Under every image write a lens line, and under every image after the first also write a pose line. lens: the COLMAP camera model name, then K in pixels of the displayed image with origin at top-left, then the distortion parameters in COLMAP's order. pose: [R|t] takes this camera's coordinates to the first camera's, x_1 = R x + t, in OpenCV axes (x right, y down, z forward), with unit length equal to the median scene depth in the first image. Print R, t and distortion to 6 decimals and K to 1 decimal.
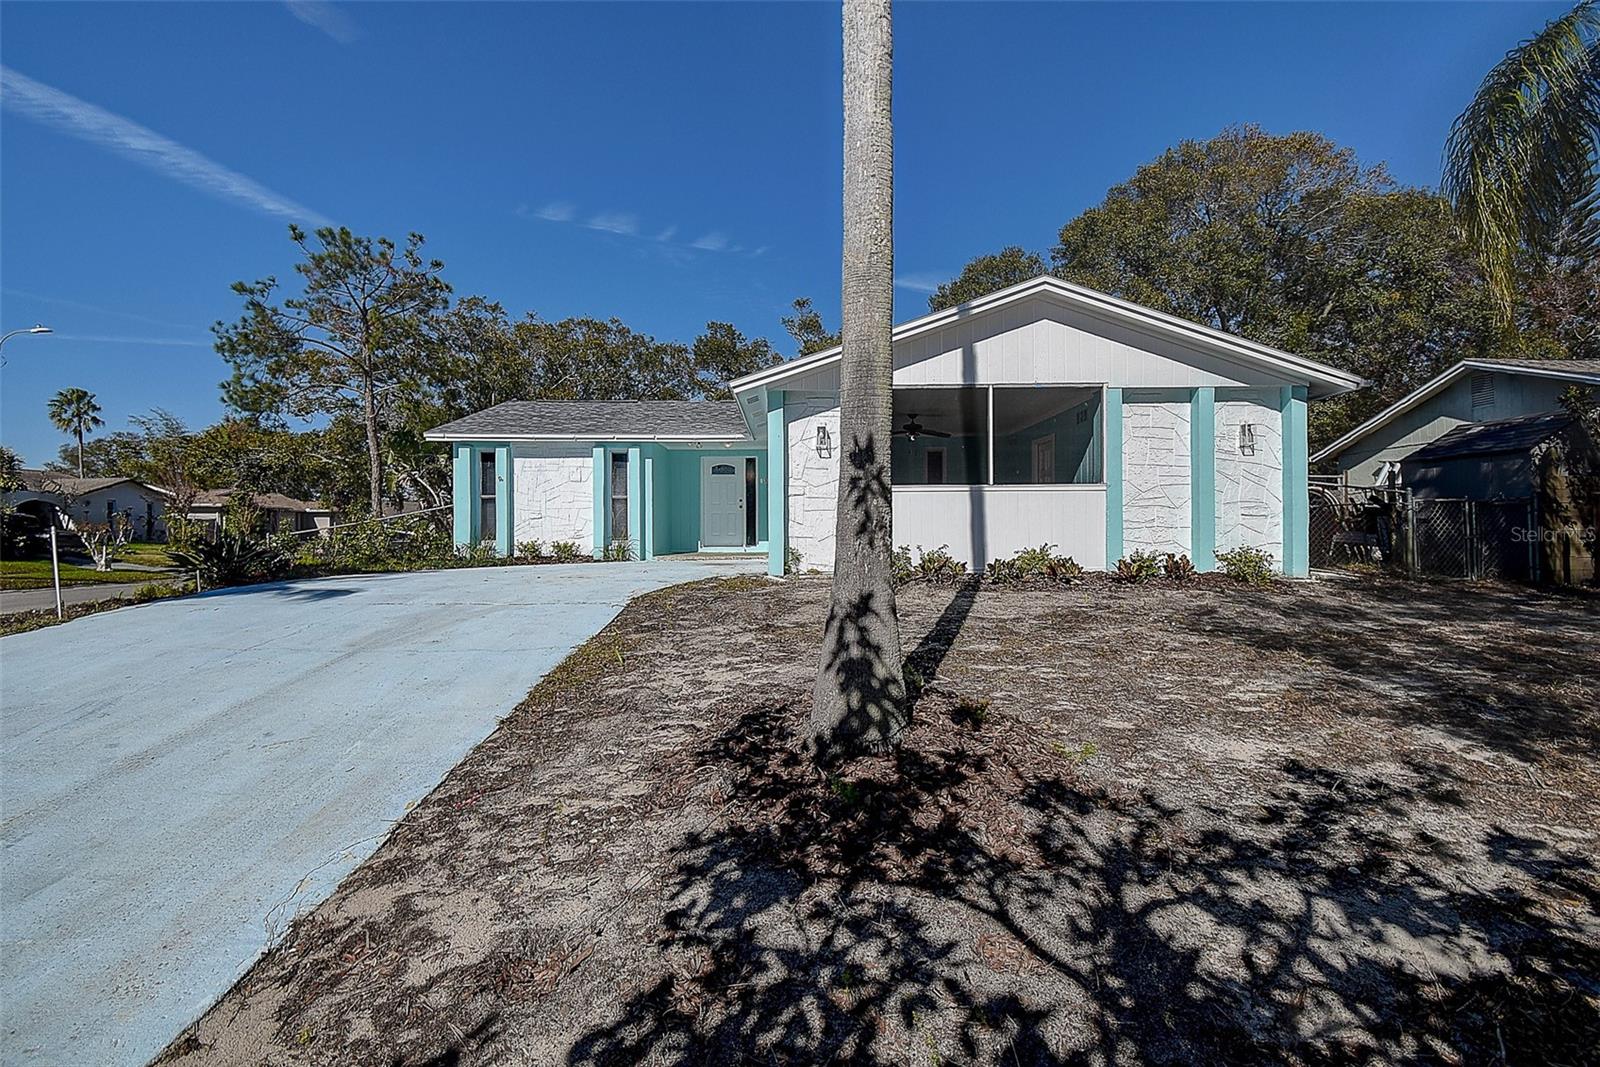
lens RADIAL K [[711.9, 0, 798.3], [0, 711.9, 528.0], [0, 0, 1]] dist [0.034042, -0.027939]
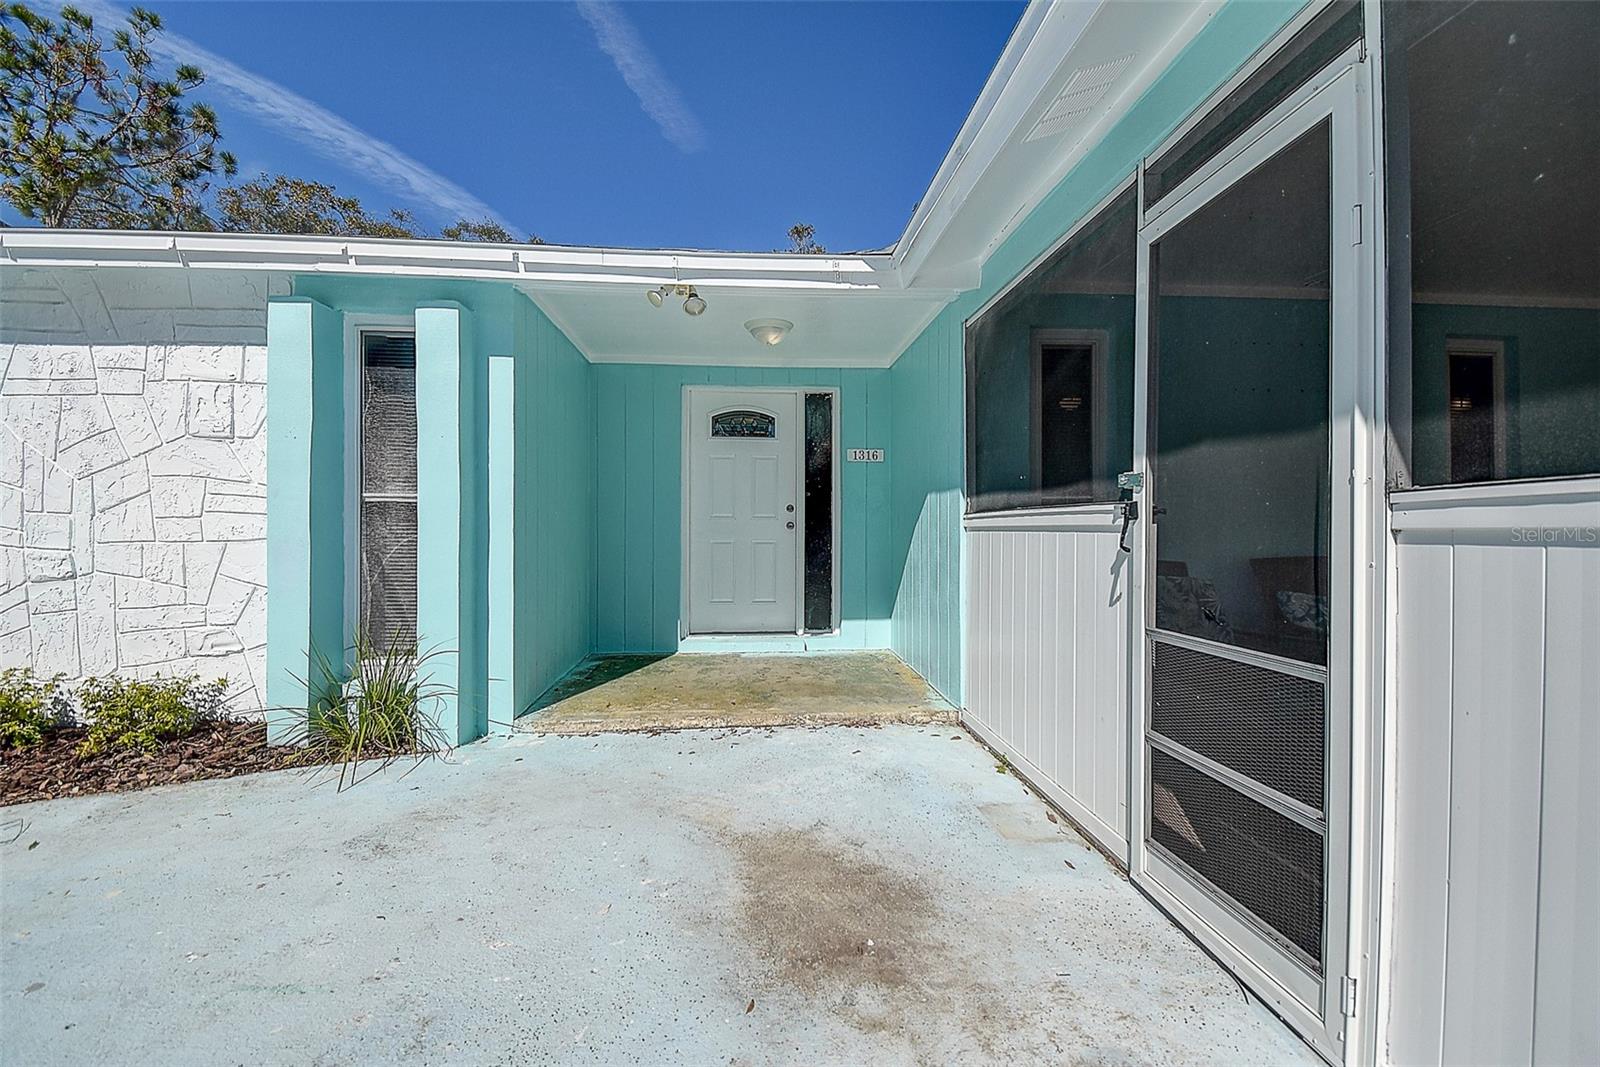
lens RADIAL K [[711.9, 0, 798.3], [0, 711.9, 528.0], [0, 0, 1]] dist [0.034042, -0.027939]
pose [[0.998292, 0.003687, 0.058301, -0.113650], [-0.003851, 0.999989, 0.002695, -0.034164], [-0.058291, -0.002915, 0.998295, 0.728947]]
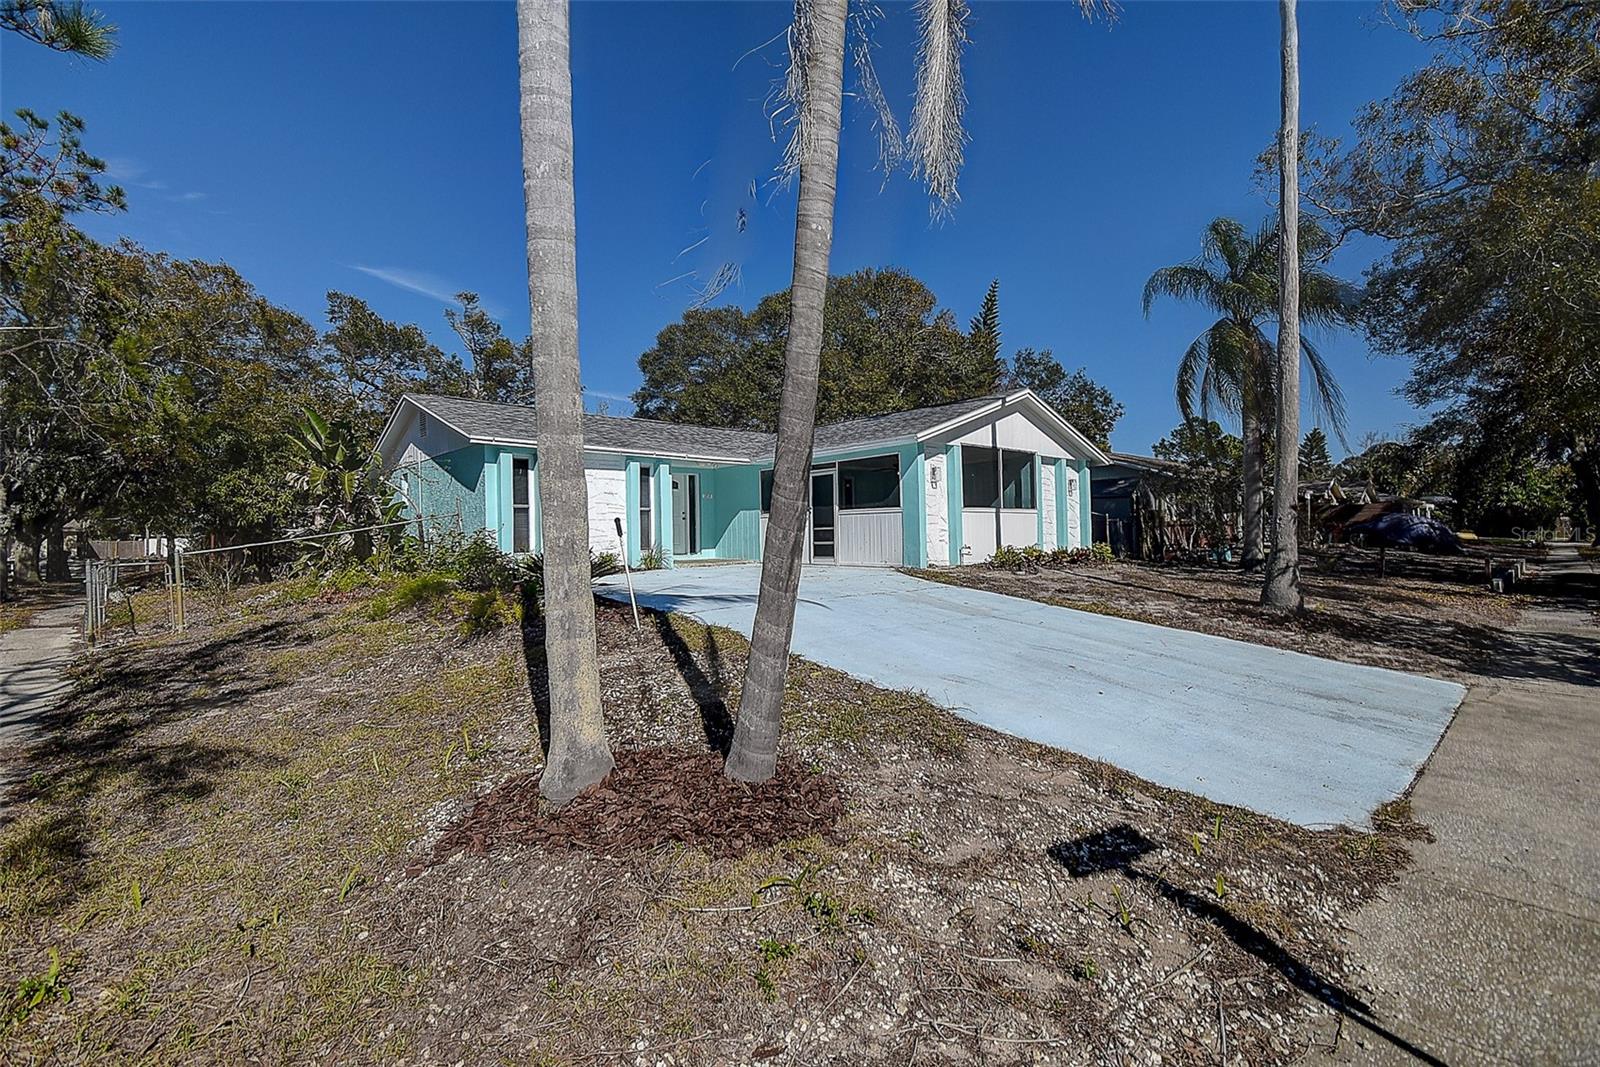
lens RADIAL K [[711.9, 0, 798.3], [0, 711.9, 528.0], [0, 0, 1]] dist [0.034042, -0.027939]
pose [[0.767358, 0.009750, 0.641145, -0.761624], [0.003132, 0.999815, -0.018954, 0.007582], [-0.641211, 0.016552, 0.767186, 0.035490]]
